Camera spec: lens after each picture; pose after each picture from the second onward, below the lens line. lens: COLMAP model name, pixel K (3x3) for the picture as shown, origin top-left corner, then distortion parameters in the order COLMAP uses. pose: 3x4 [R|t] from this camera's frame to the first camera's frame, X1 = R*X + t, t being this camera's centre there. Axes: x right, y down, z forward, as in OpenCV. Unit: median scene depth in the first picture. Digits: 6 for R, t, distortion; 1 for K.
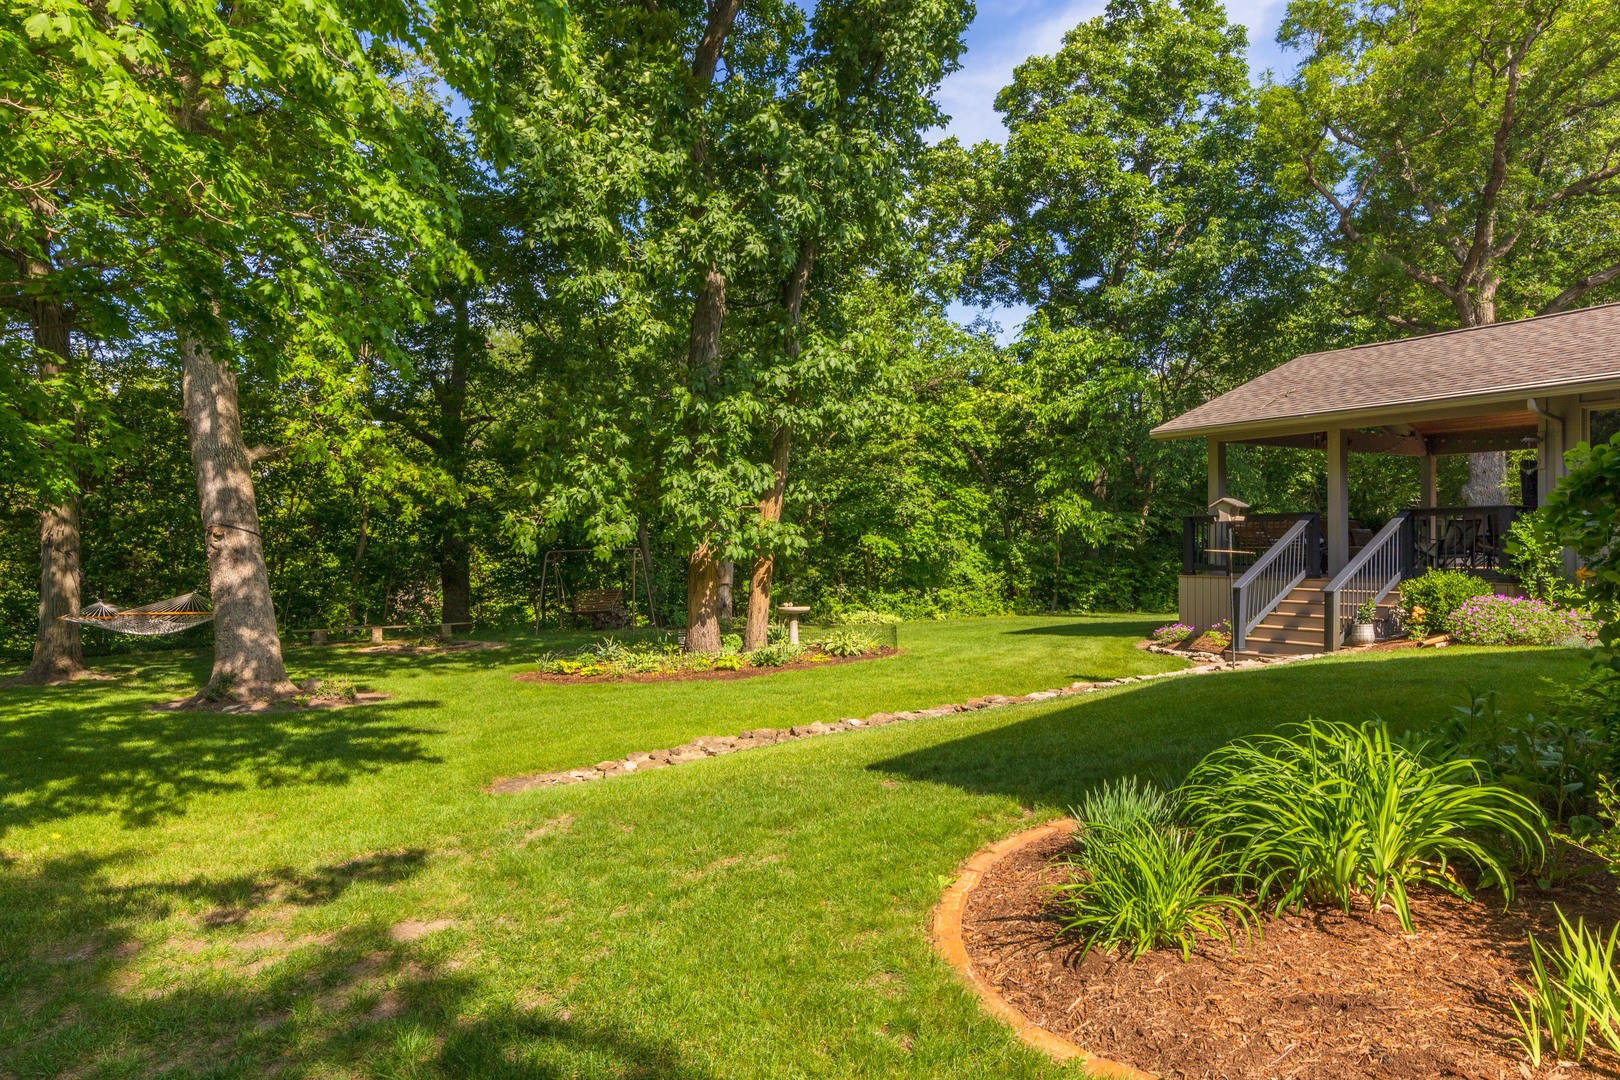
lens RADIAL K [[1019.1, 0, 810.0], [0, 1019.1, 540.0], [0, 0, 1]] dist [0.002180, -0.072337]
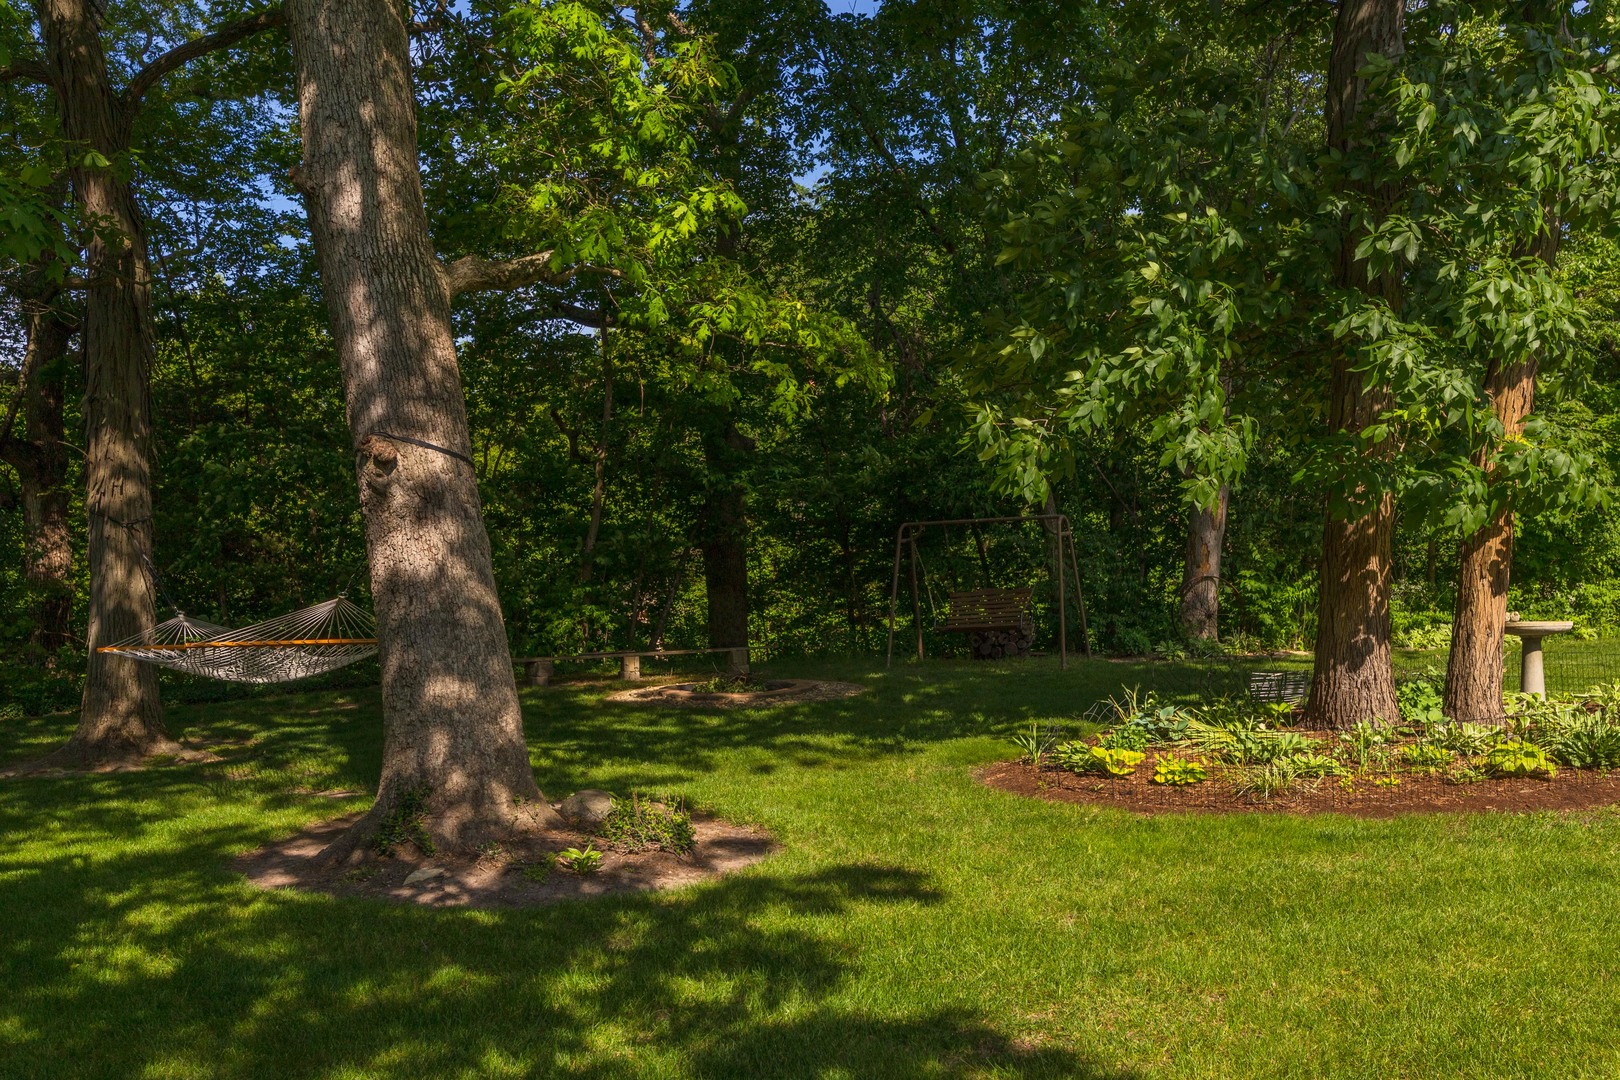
lens RADIAL K [[1431.6, 0, 810.0], [0, 1431.6, 540.0], [0, 0, 1]] dist [-0.085703, 0.001492]
pose [[0.970972, -0.019899, -0.238366, -0.222063], [0.023180, 0.999671, 0.010973, 0.021456], [0.238069, -0.016179, 0.971114, 0.381740]]
